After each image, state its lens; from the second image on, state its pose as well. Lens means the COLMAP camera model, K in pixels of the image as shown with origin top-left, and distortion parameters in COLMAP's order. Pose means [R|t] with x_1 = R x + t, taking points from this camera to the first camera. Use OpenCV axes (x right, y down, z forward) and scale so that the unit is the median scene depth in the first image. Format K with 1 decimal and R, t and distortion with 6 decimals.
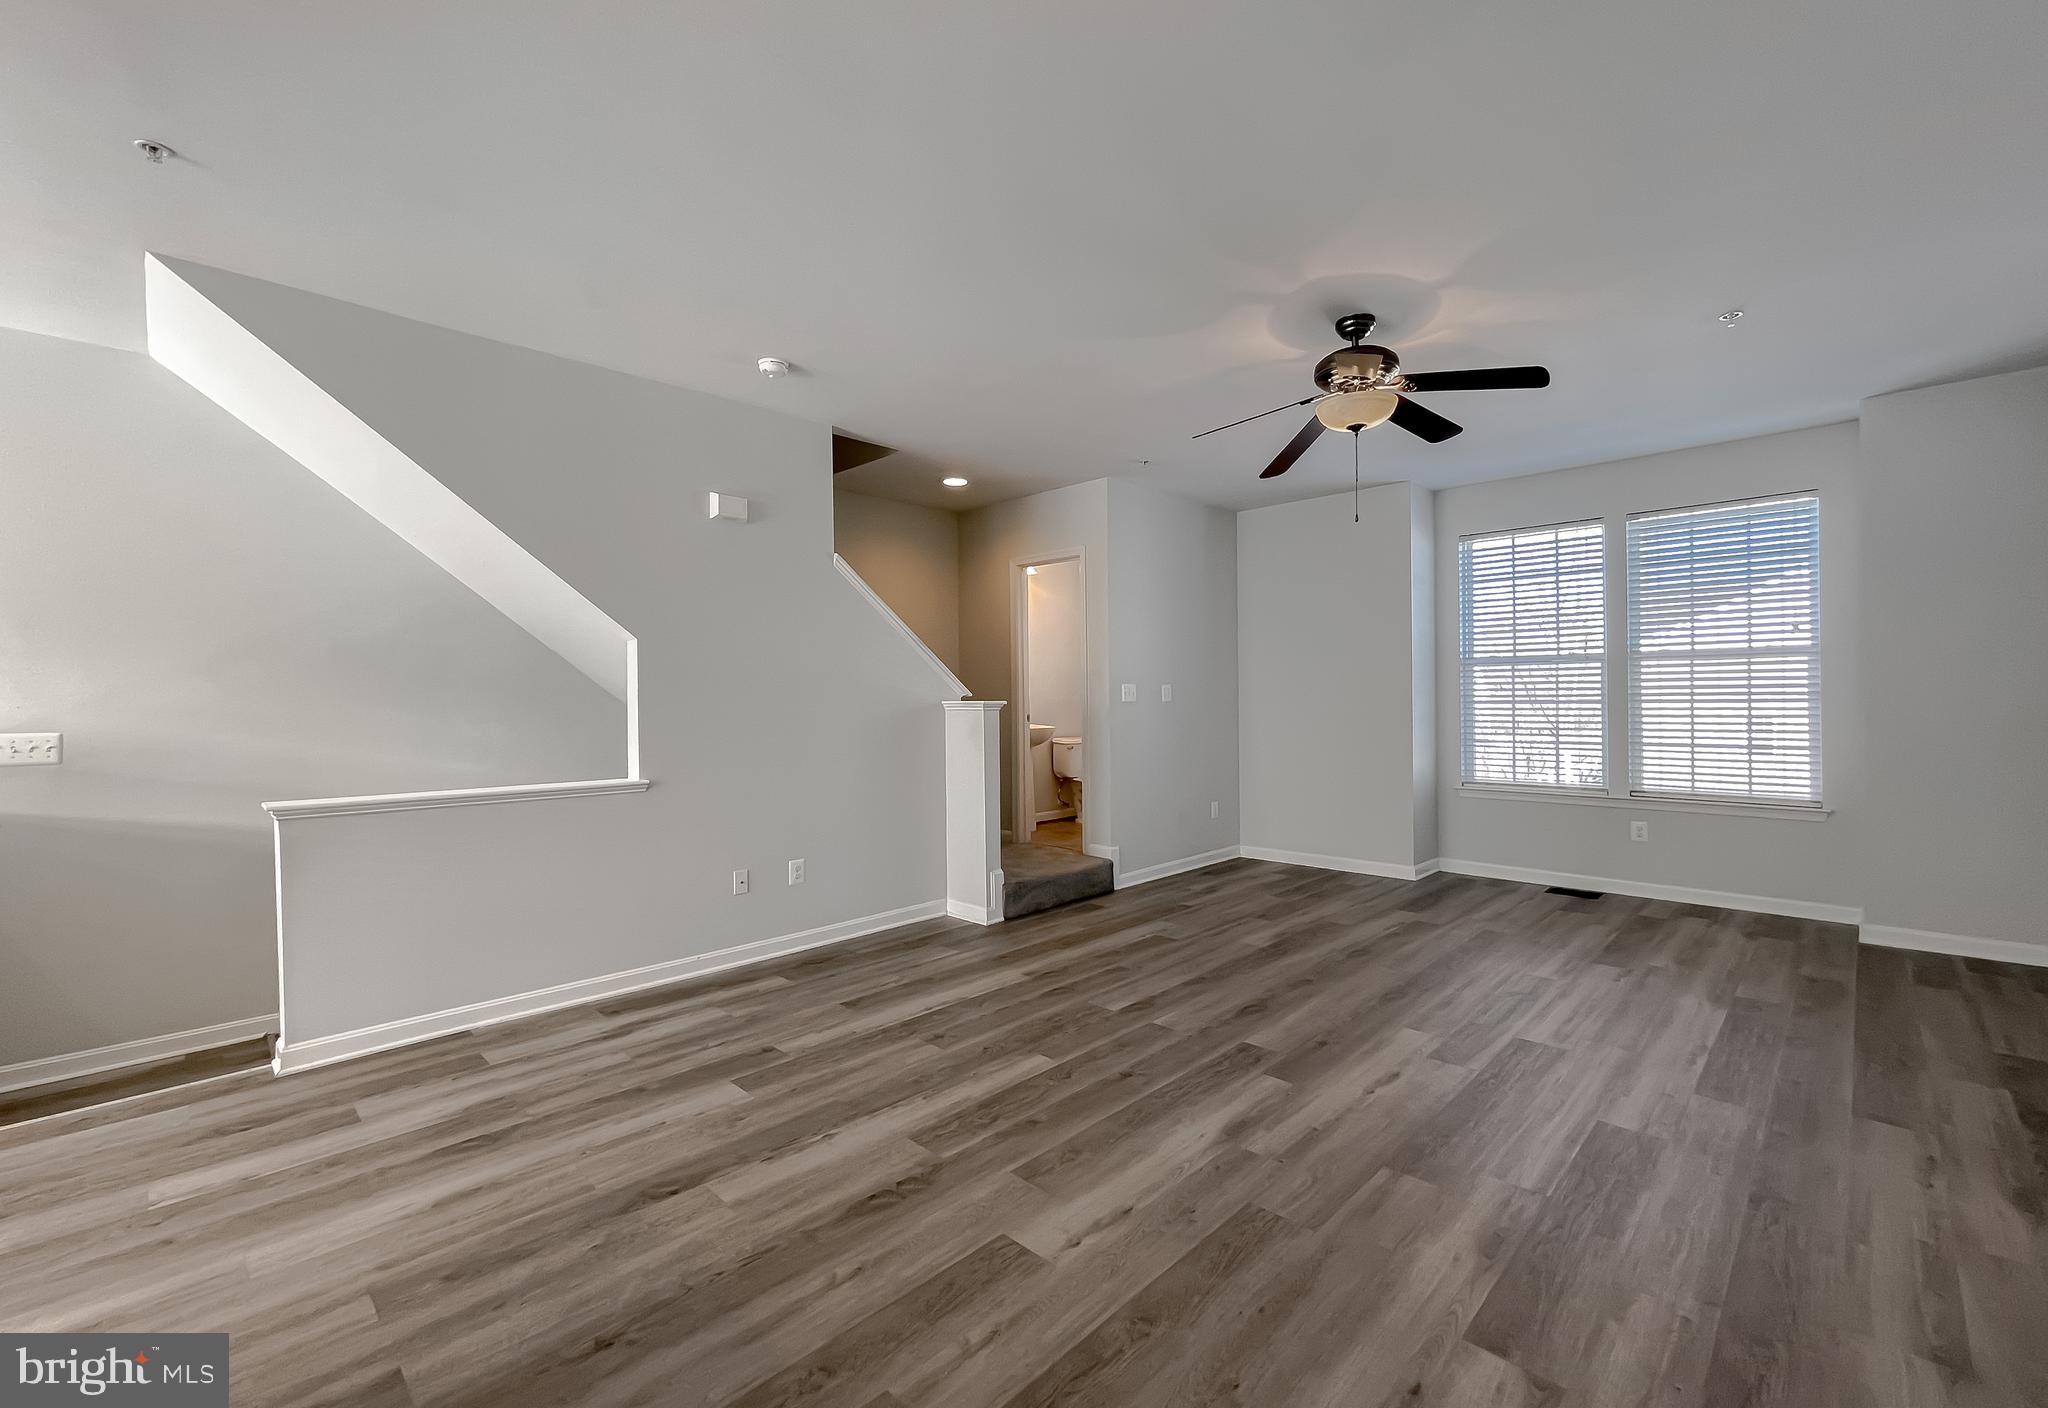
lens RADIAL K [[857.1, 0, 1024.2], [0, 857.1, 703.9], [0, 0, 1]] dist [-0.003338, 0.000626]
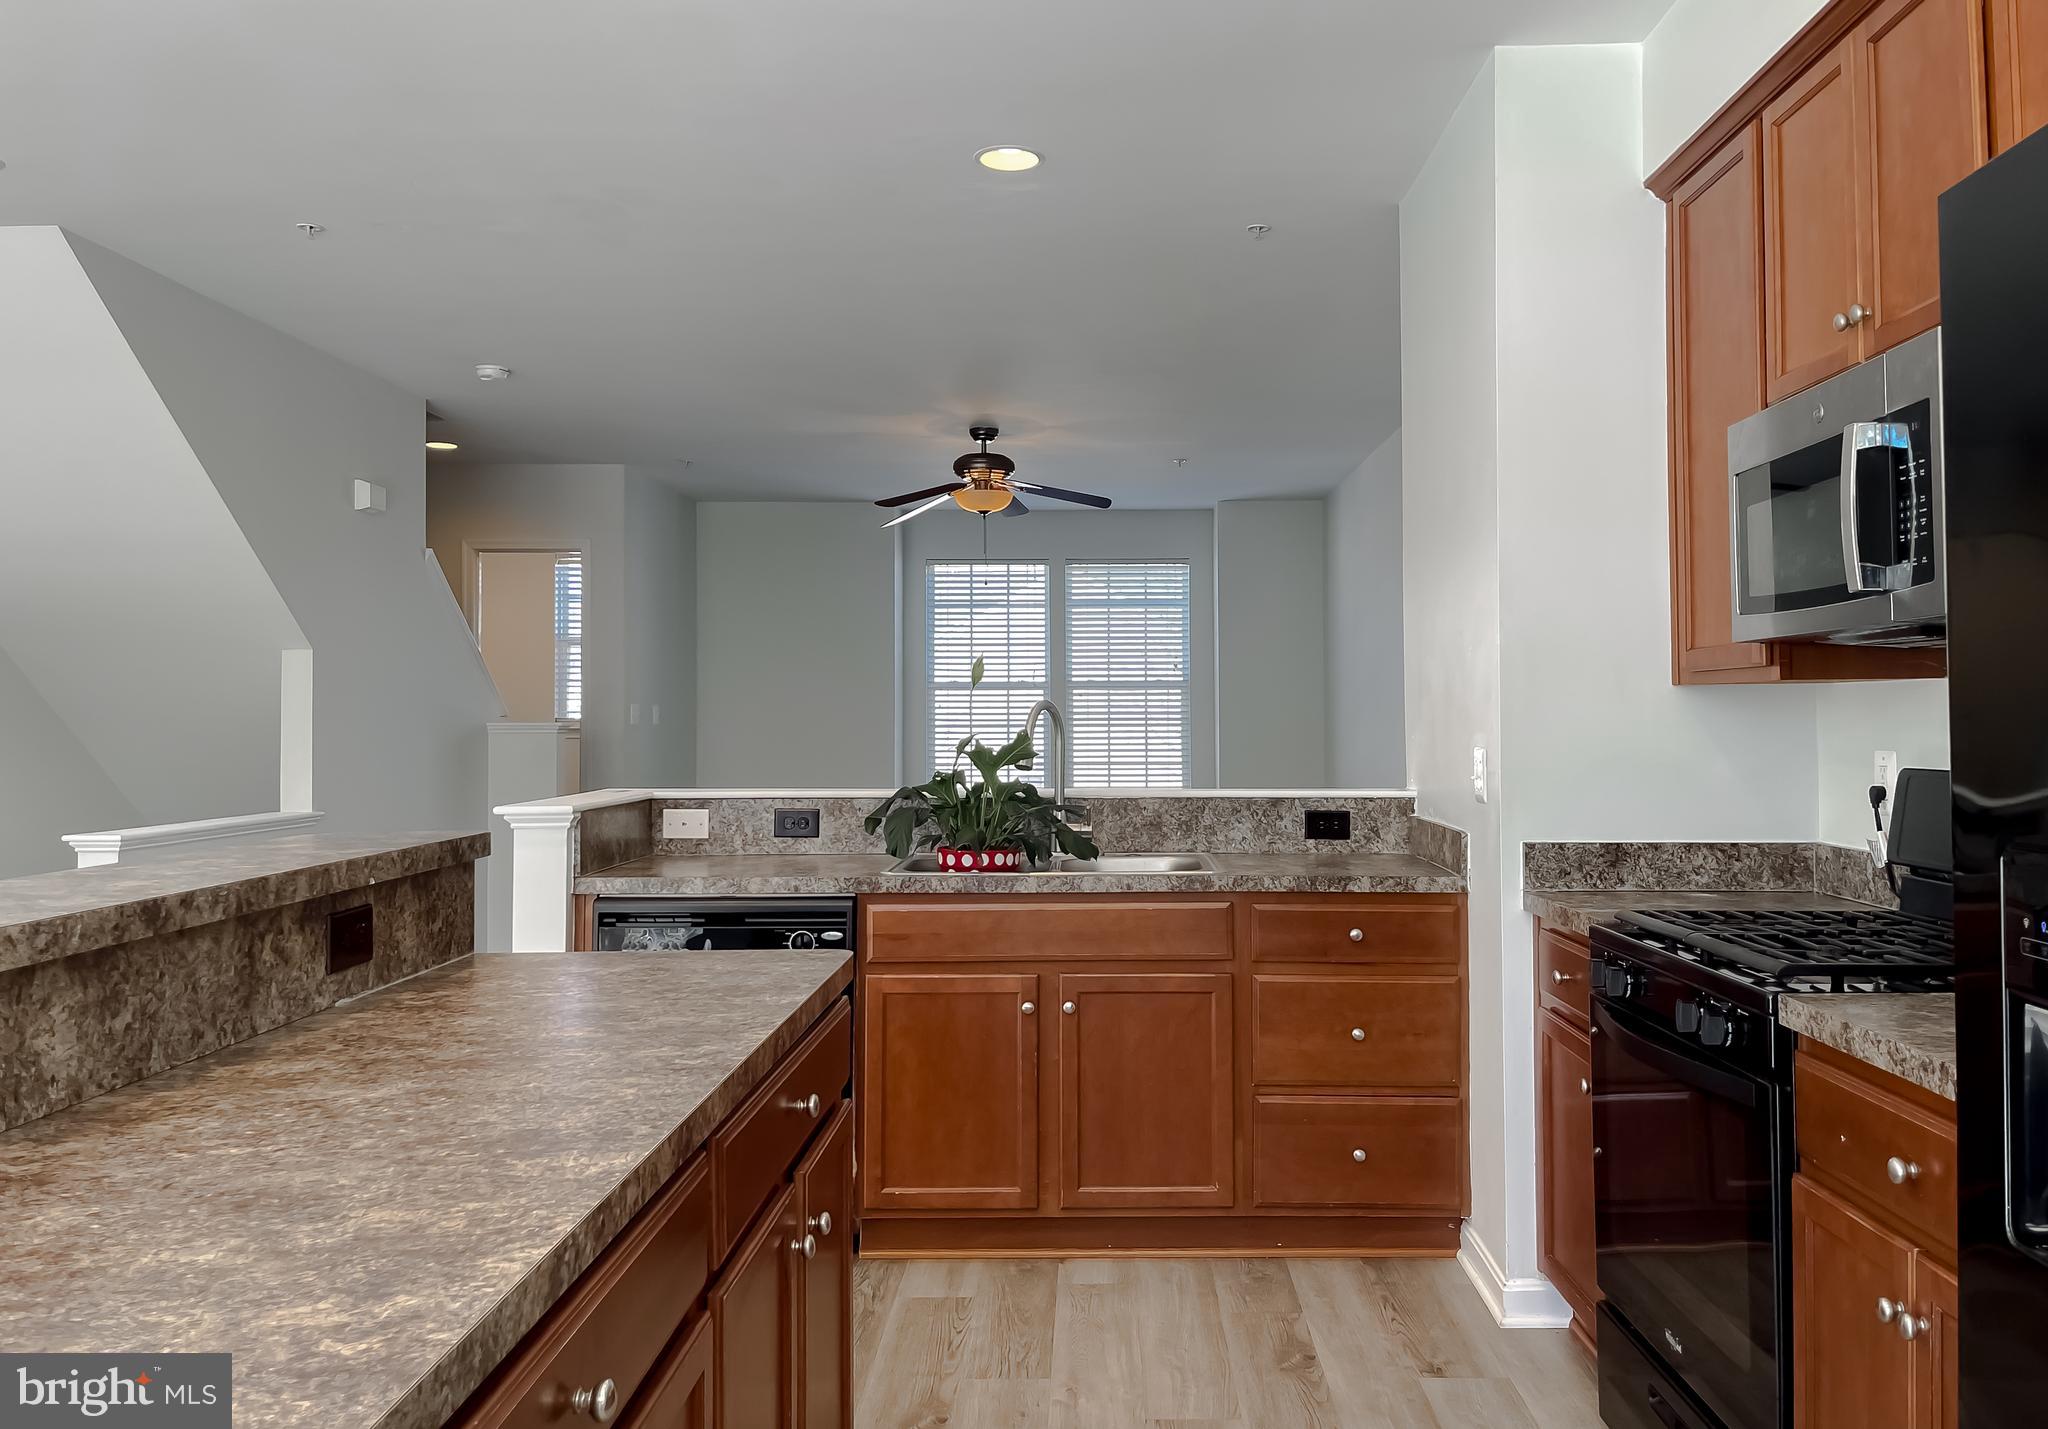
lens RADIAL K [[1581.2, 0, 1046.1], [0, 1581.2, 681.5], [0, 0, 1]] dist [0.049768, -0.072392]
pose [[0.735502, 0.027518, 0.676964, -1.162649], [-0.006564, 0.999417, -0.033493, 0.013956], [-0.677491, 0.020190, 0.735254, -0.823614]]
